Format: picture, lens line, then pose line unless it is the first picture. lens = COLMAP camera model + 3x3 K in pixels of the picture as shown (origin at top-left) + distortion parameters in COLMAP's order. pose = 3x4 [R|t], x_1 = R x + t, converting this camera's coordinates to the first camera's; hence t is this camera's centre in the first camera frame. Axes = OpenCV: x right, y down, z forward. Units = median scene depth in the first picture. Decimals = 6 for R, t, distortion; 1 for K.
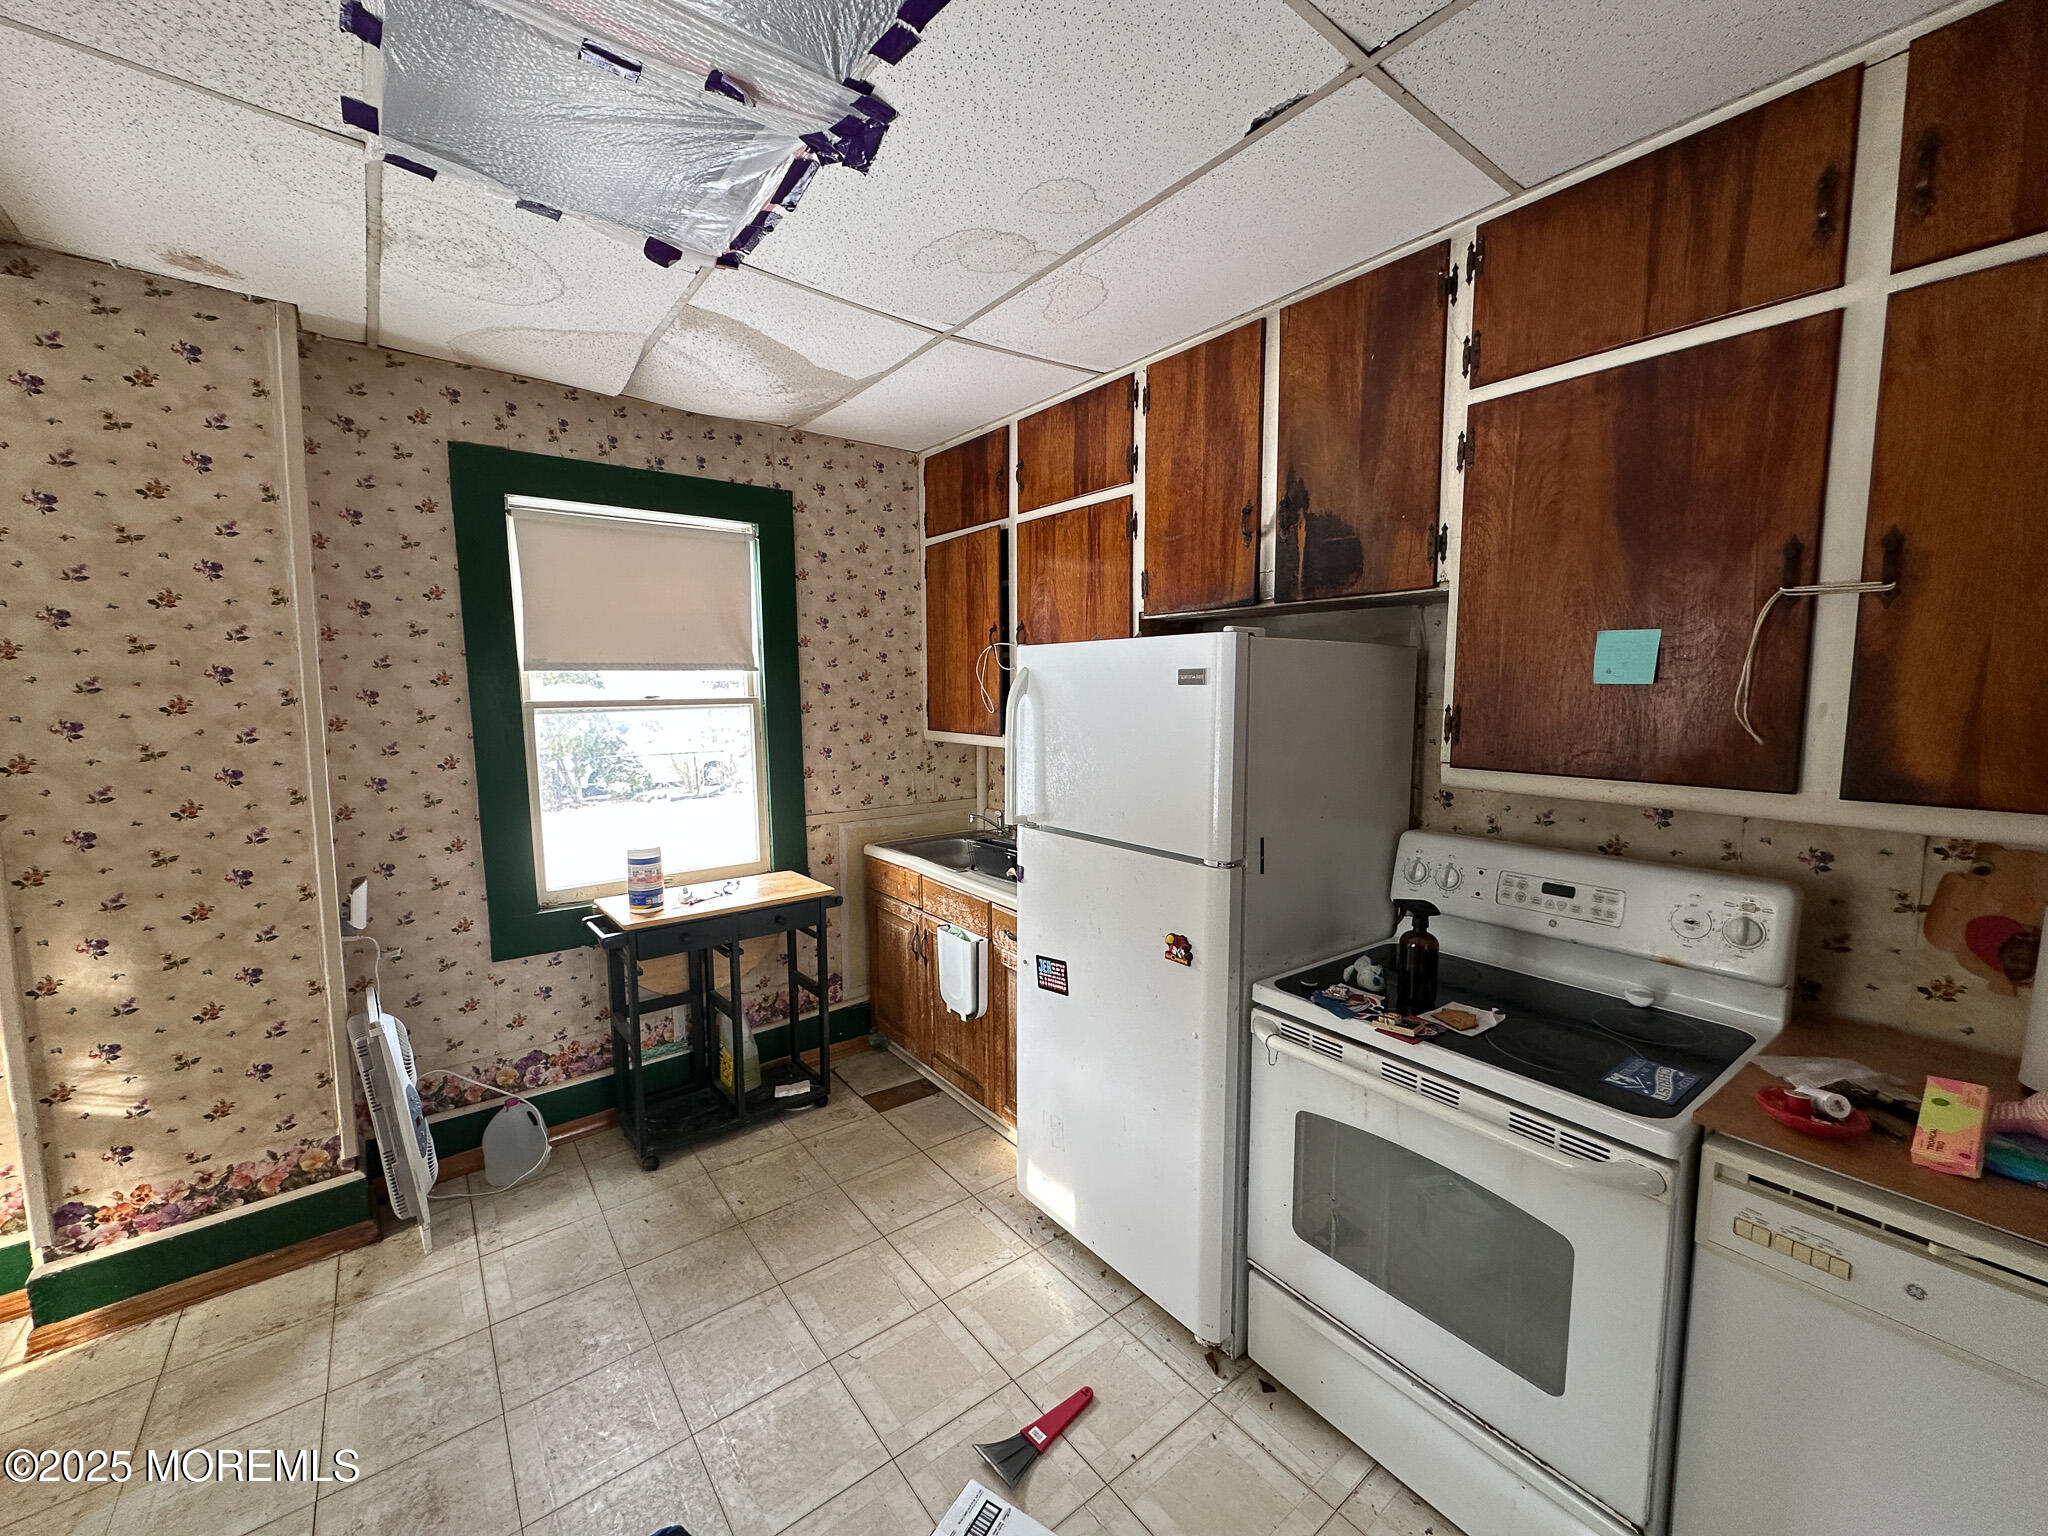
lens RADIAL K [[812.8, 0, 1024.0], [0, 812.8, 768.0], [0, 0, 1]] dist [-0.006818, 0.001015]
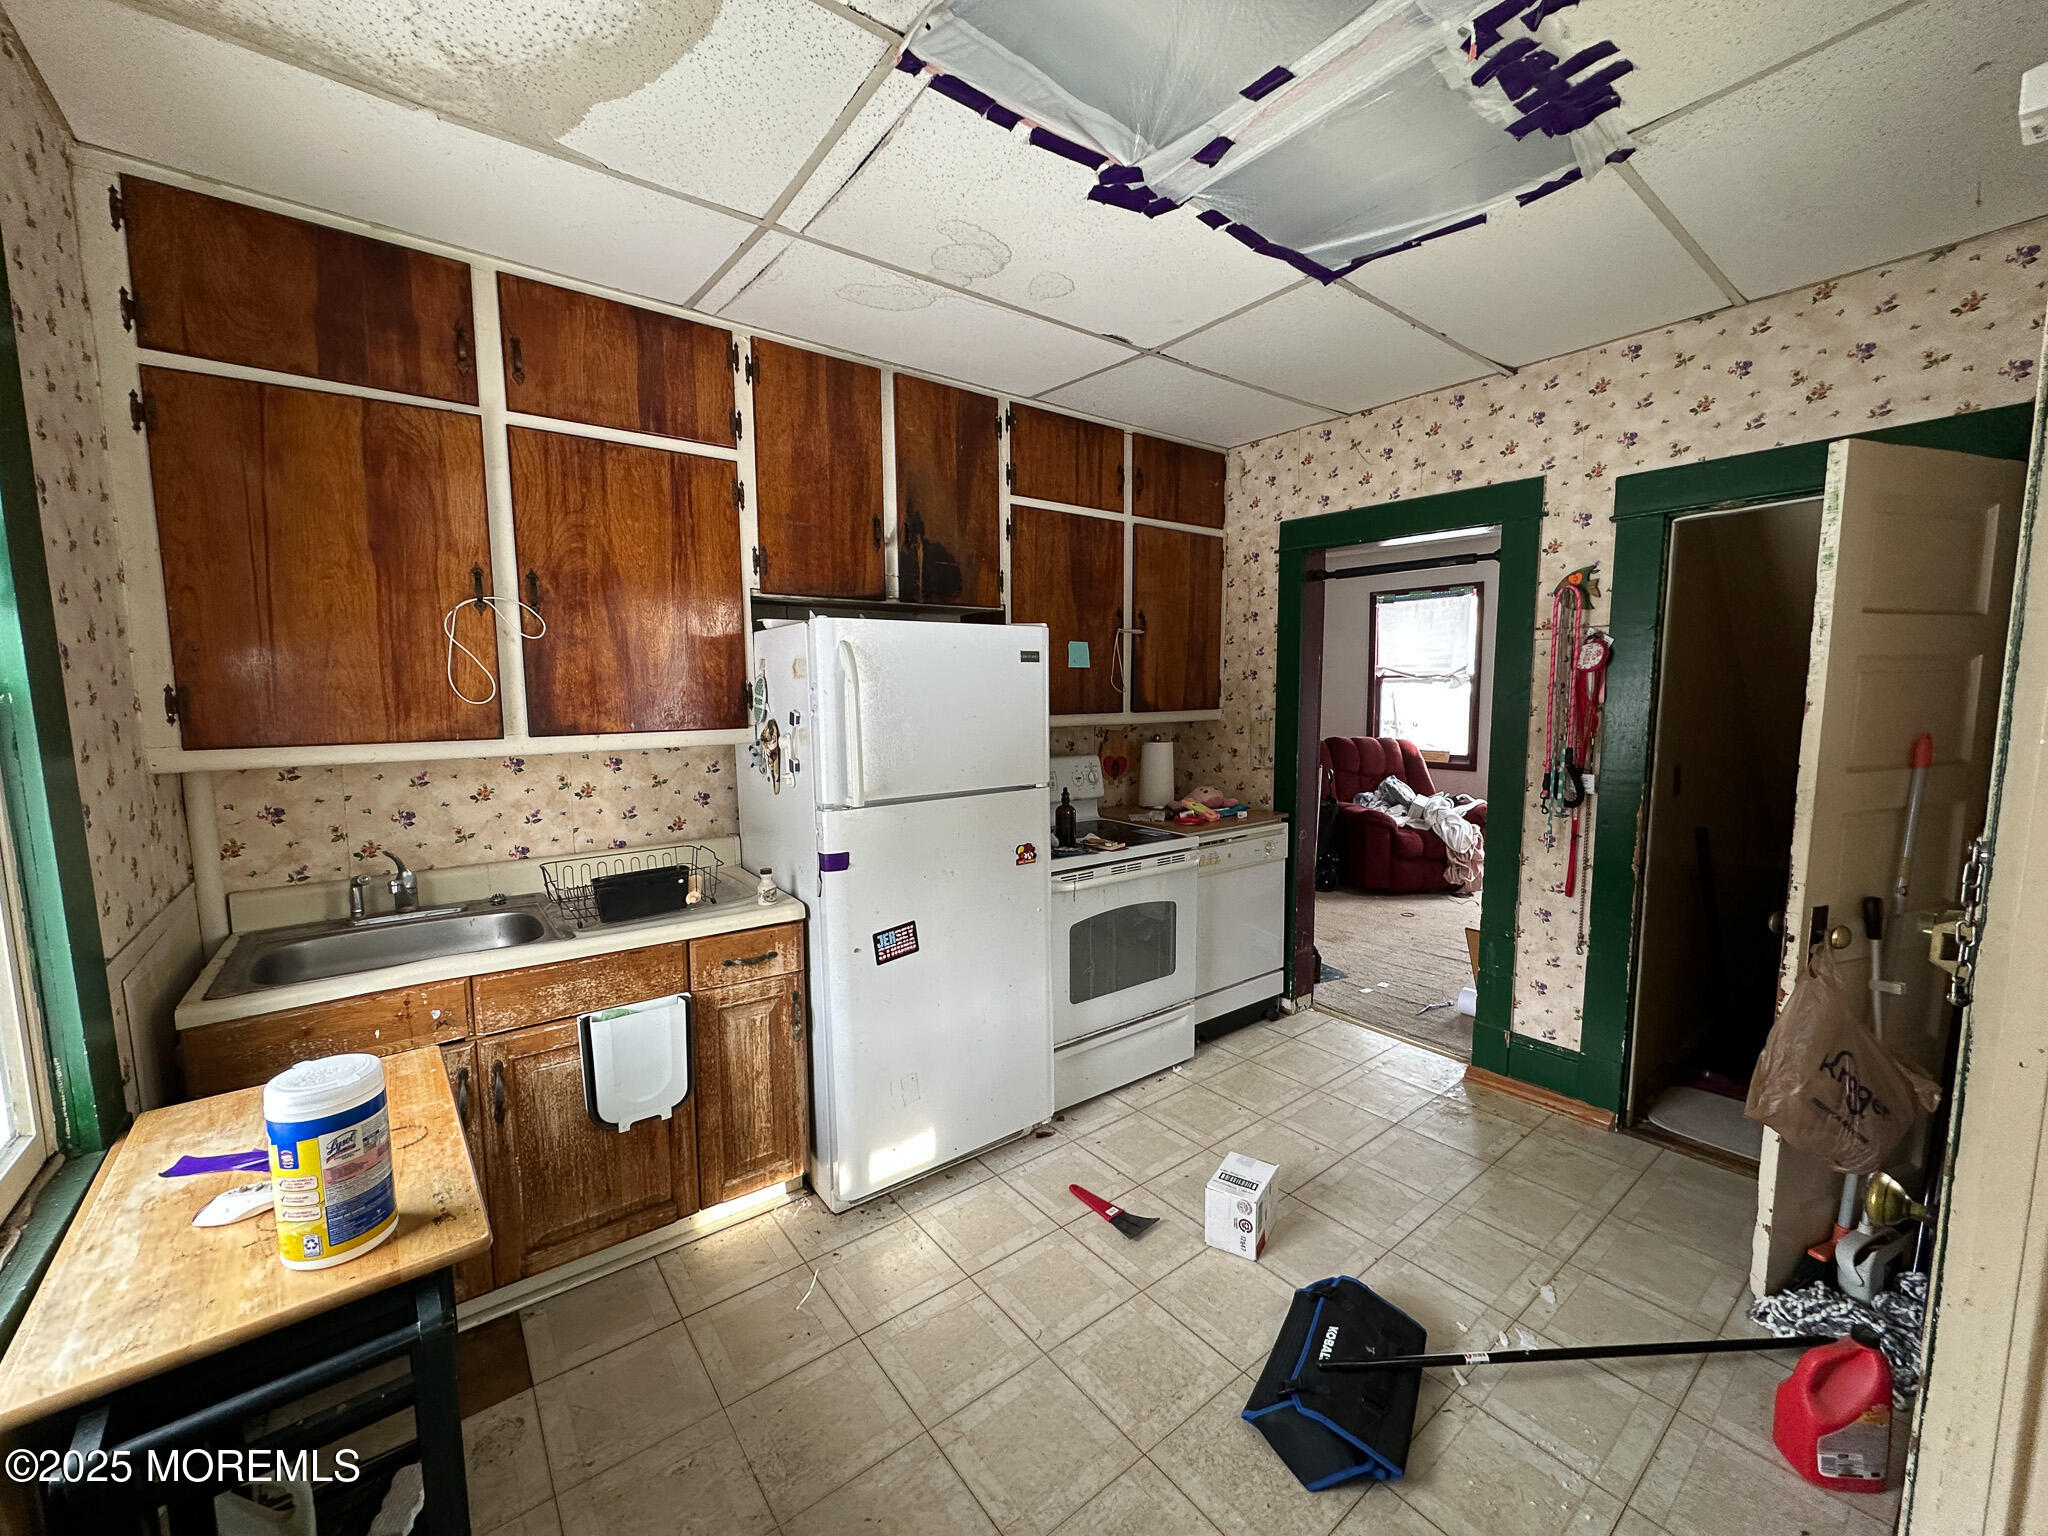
lens RADIAL K [[812.8, 0, 1024.0], [0, 812.8, 768.0], [0, 0, 1]] dist [-0.006818, 0.001015]
pose [[0.003751, -0.100617, 0.994918, -1.018175], [0.108781, 0.989062, 0.099614, -0.051935], [-0.994059, 0.107854, 0.014655, 0.842182]]
